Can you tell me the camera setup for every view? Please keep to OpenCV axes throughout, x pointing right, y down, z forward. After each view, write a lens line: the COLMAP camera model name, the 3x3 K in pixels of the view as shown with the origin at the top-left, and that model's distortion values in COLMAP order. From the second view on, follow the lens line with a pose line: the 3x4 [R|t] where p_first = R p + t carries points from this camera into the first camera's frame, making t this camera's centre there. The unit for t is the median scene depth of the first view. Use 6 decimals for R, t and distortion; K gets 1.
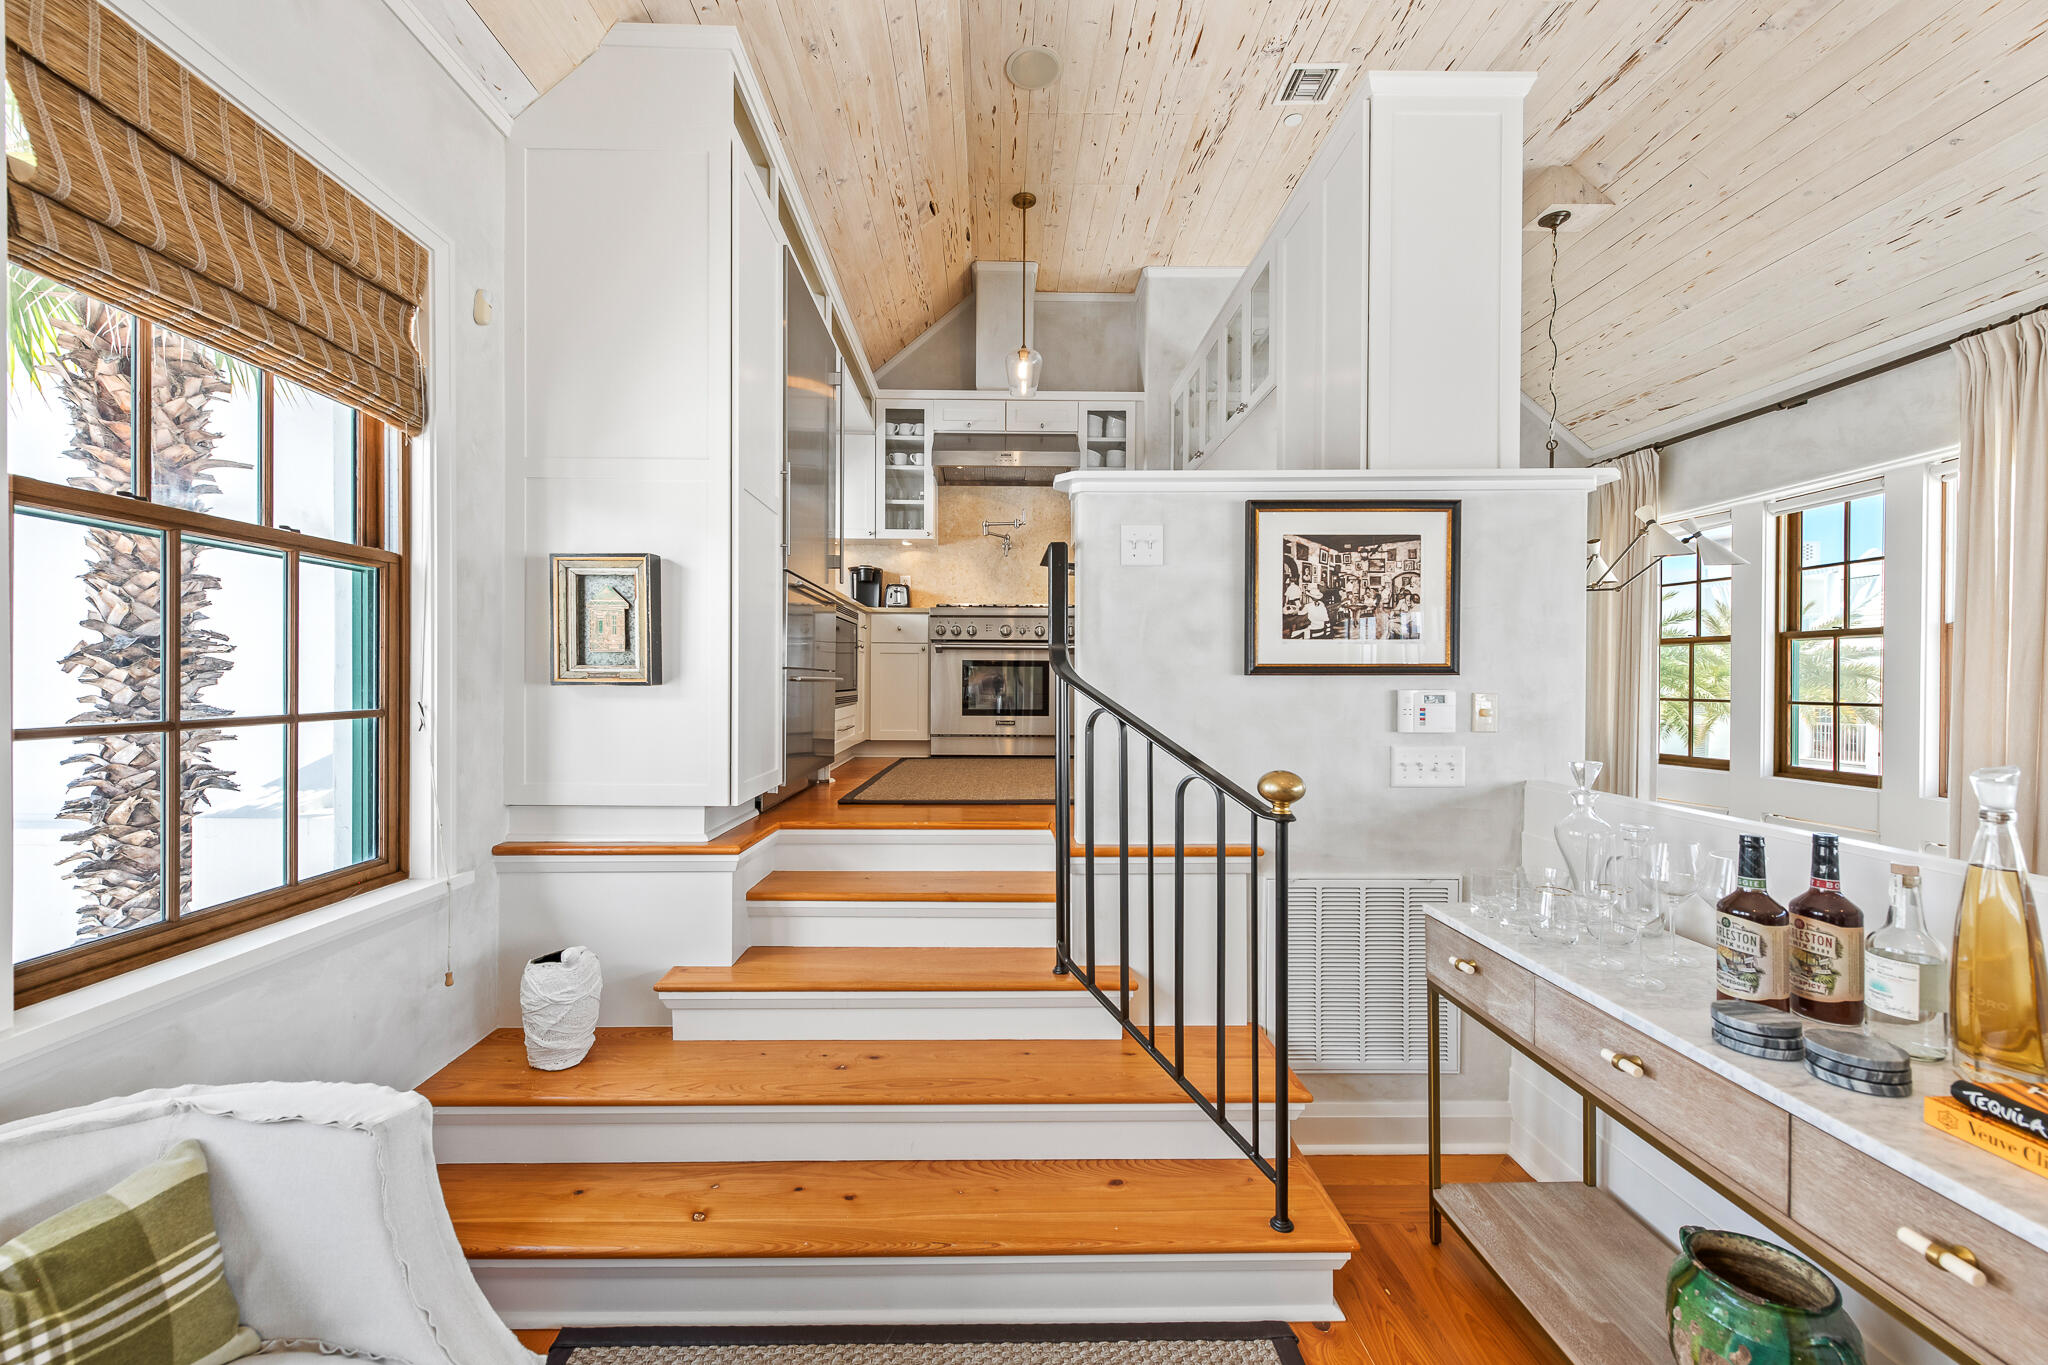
lens RADIAL K [[799.9, 0, 1005.1], [0, 799.9, 688.1], [0, 0, 1]] dist [0.001601, -0.000060]
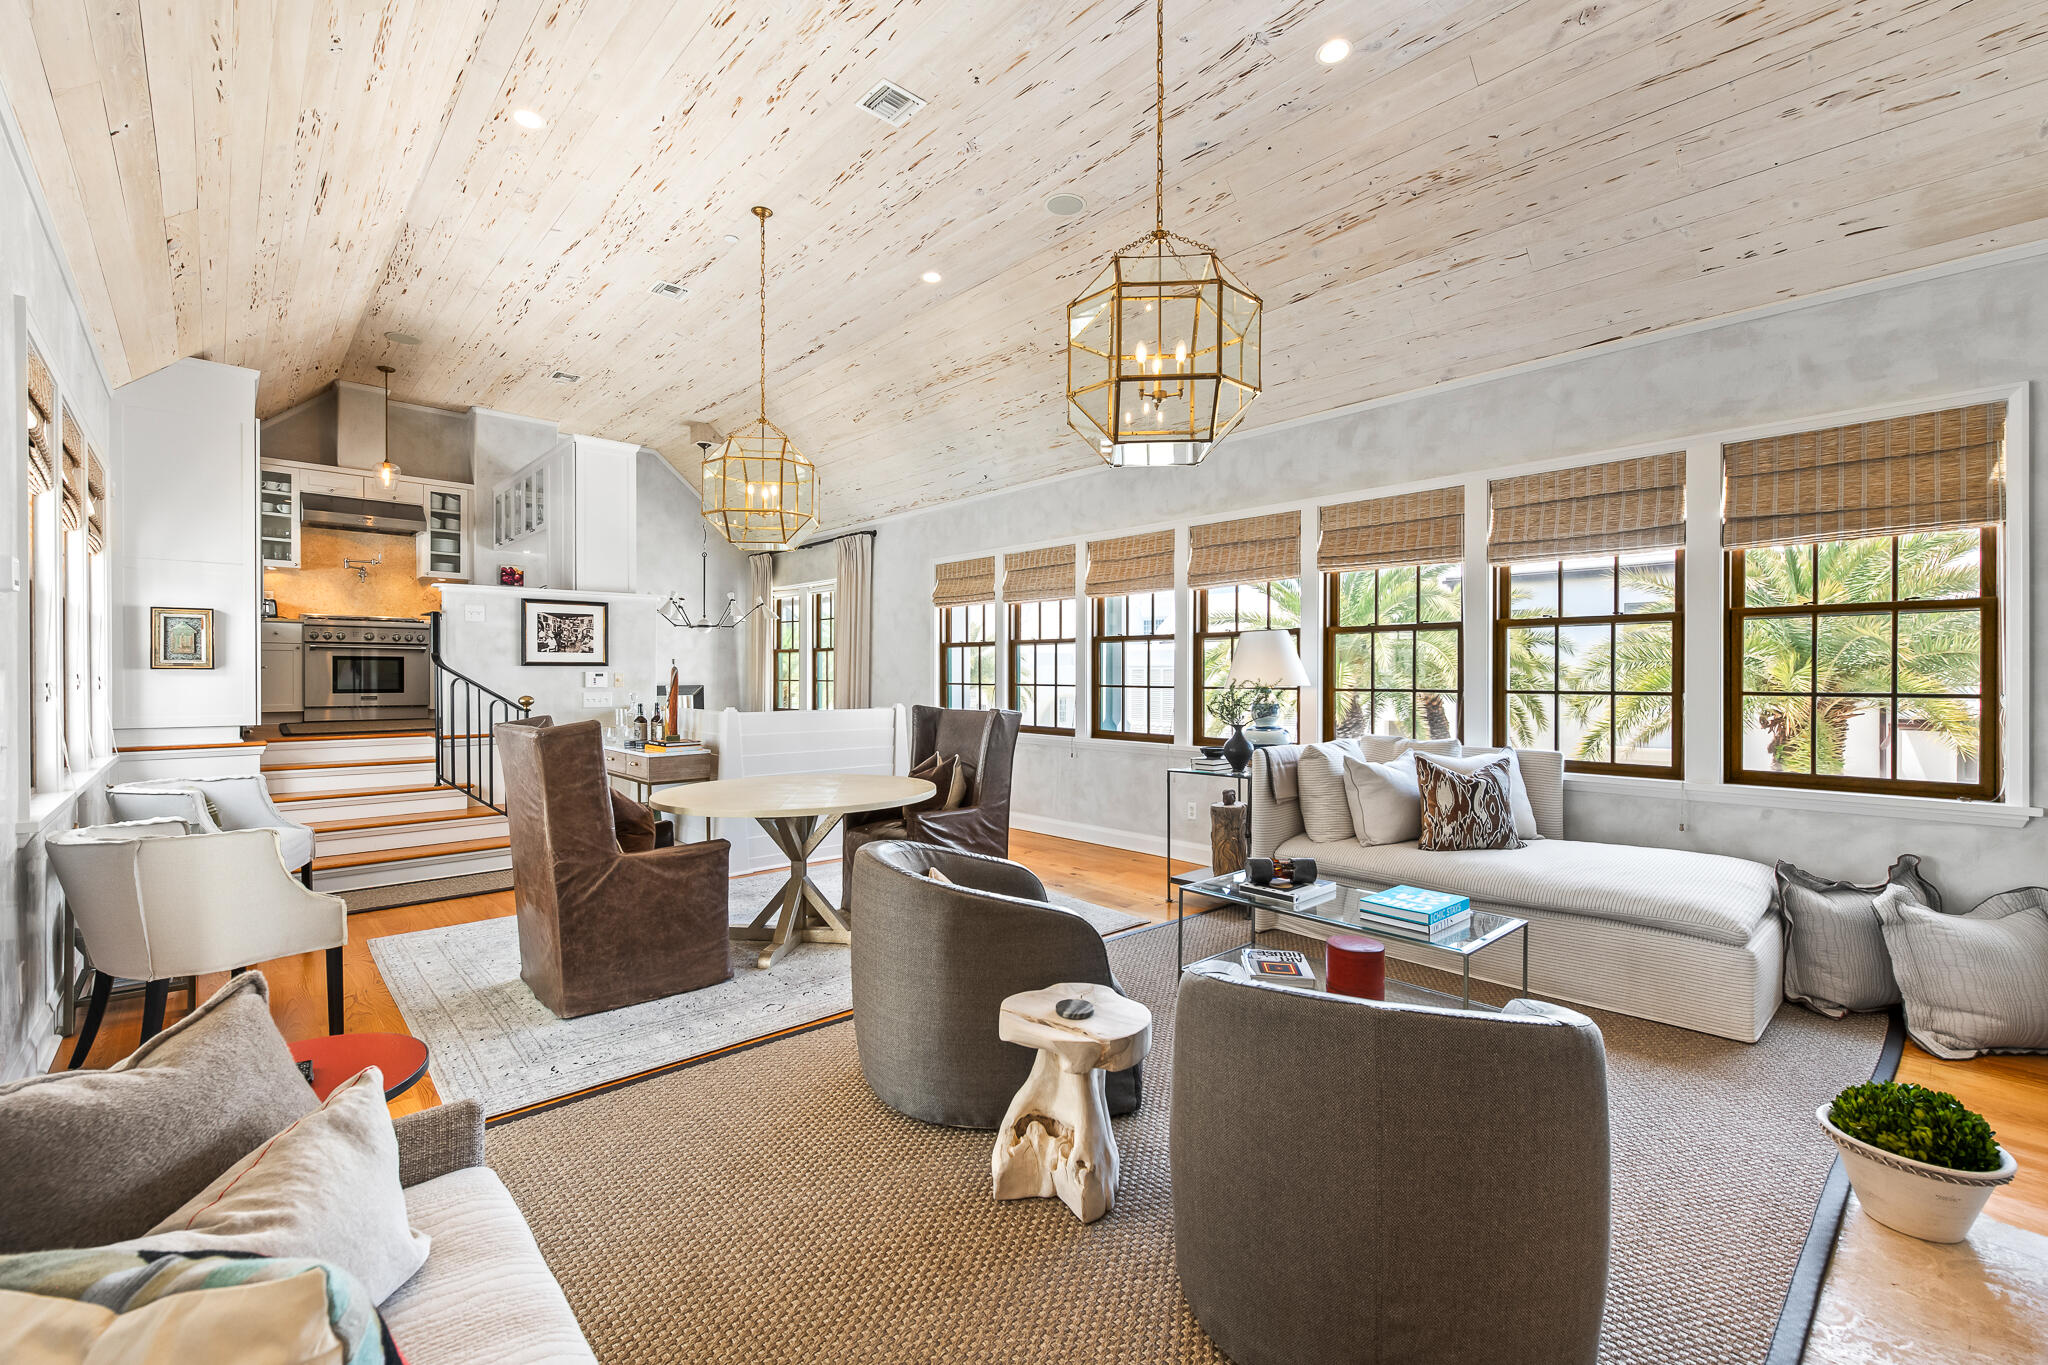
lens RADIAL K [[868.2, 0, 1009.0], [0, 868.2, 684.5], [0, 0, 1]] dist [-0.002630, 0.000312]
pose [[0.749154, -0.008596, 0.662340, -0.167614], [0.009027, 0.999955, 0.002768, 0.022648], [-0.662334, 0.003905, 0.749198, -0.952969]]
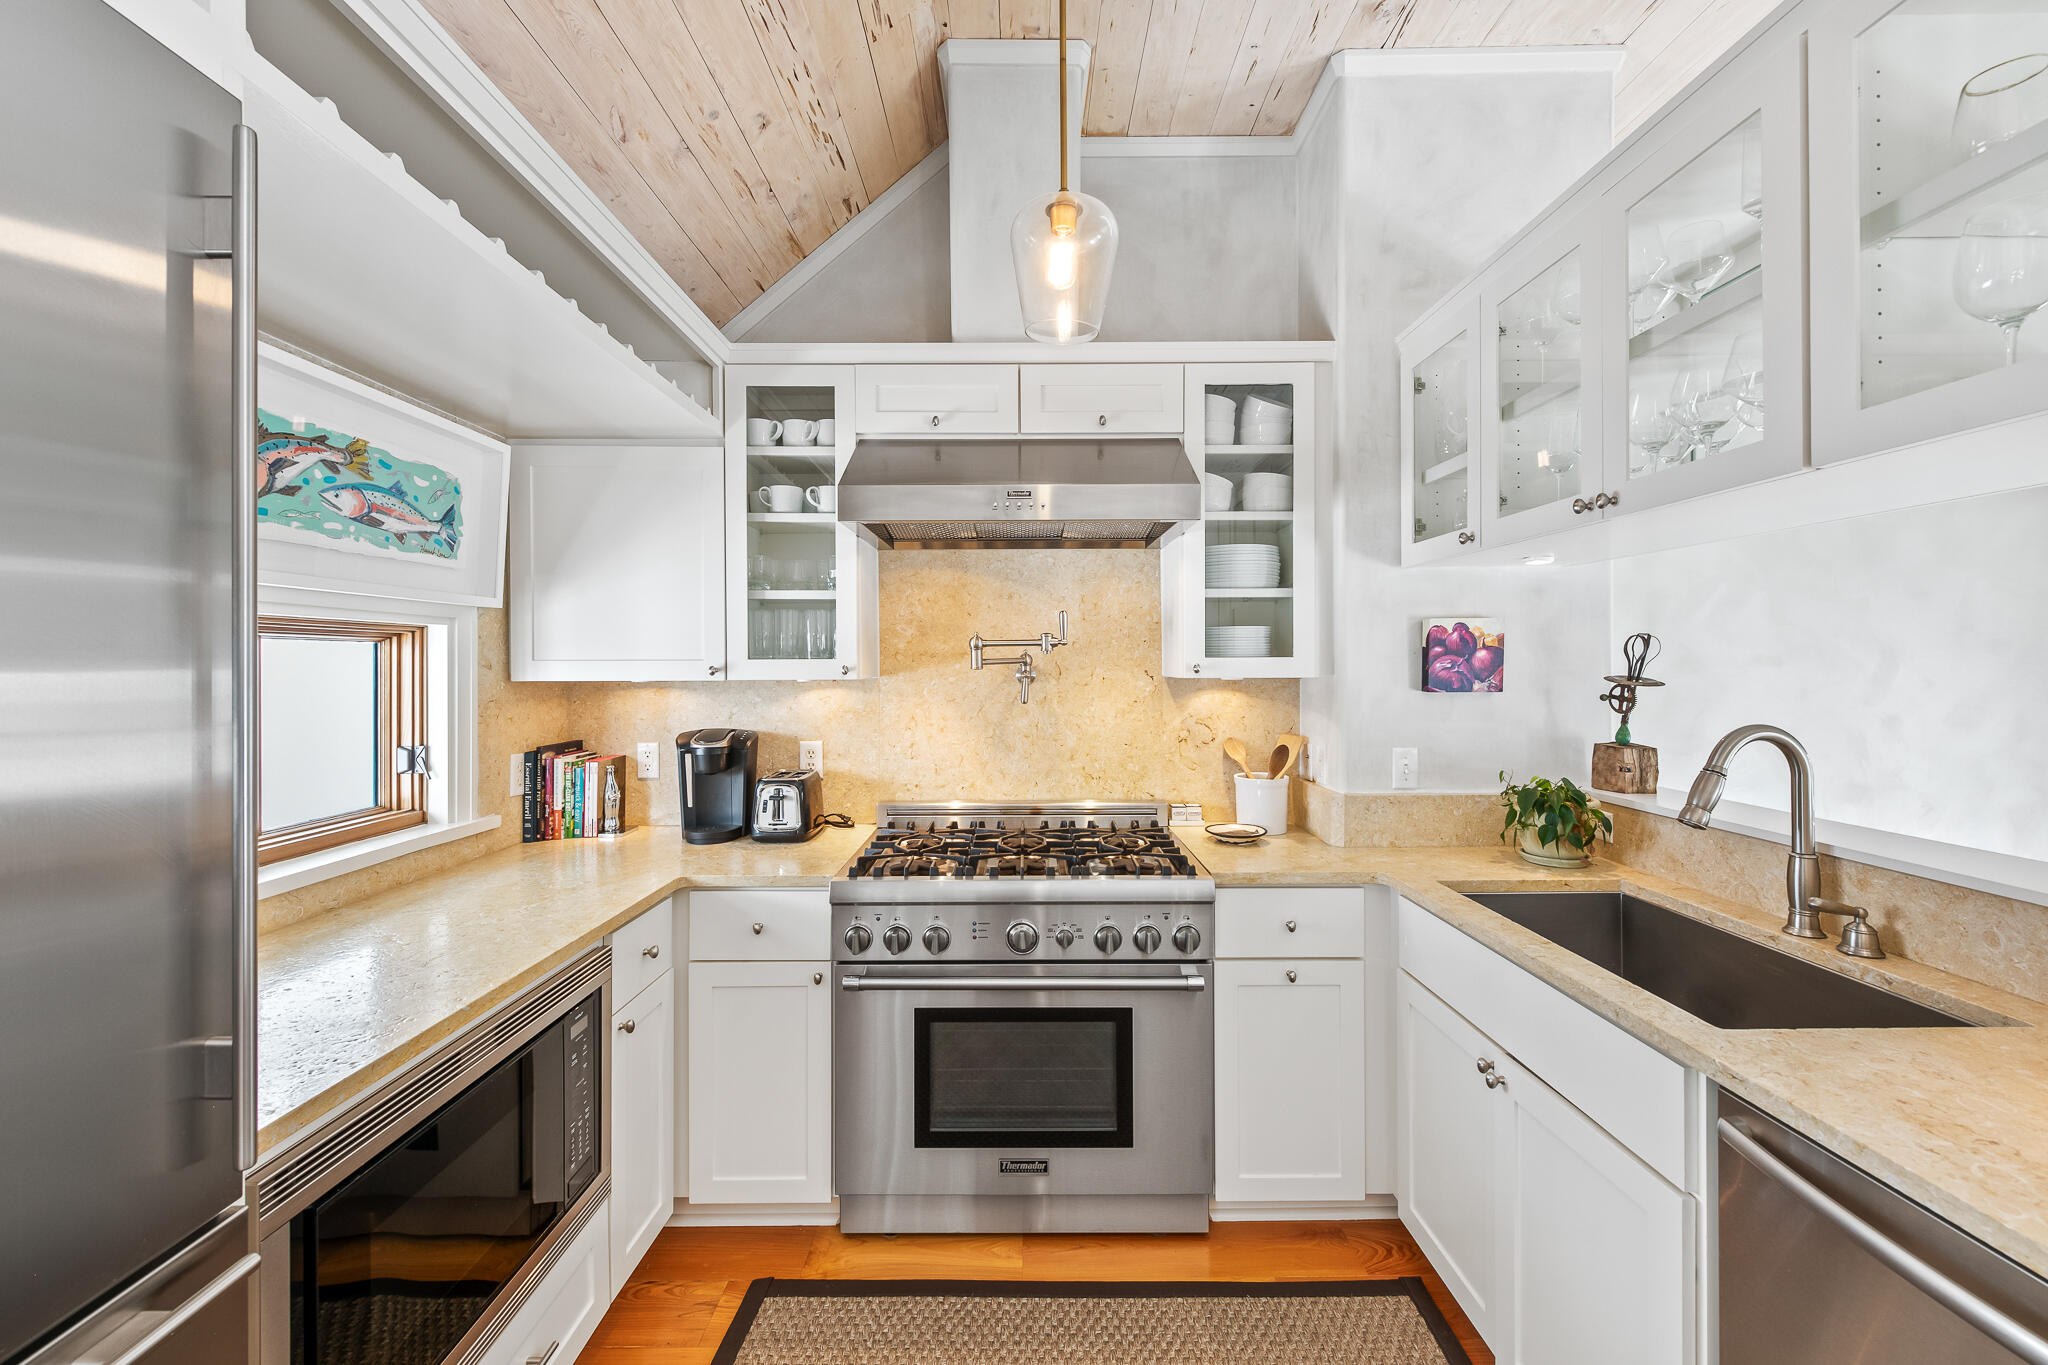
lens RADIAL K [[799.9, 0, 1024.1], [0, 799.9, 674.6], [0, 0, 1]] dist [0.001601, -0.000060]
pose [[0.999872, -0.009048, -0.013198, 0.007939], [0.008988, 0.999949, -0.004594, -0.188086], [0.013238, 0.004475, 0.999902, 0.565140]]
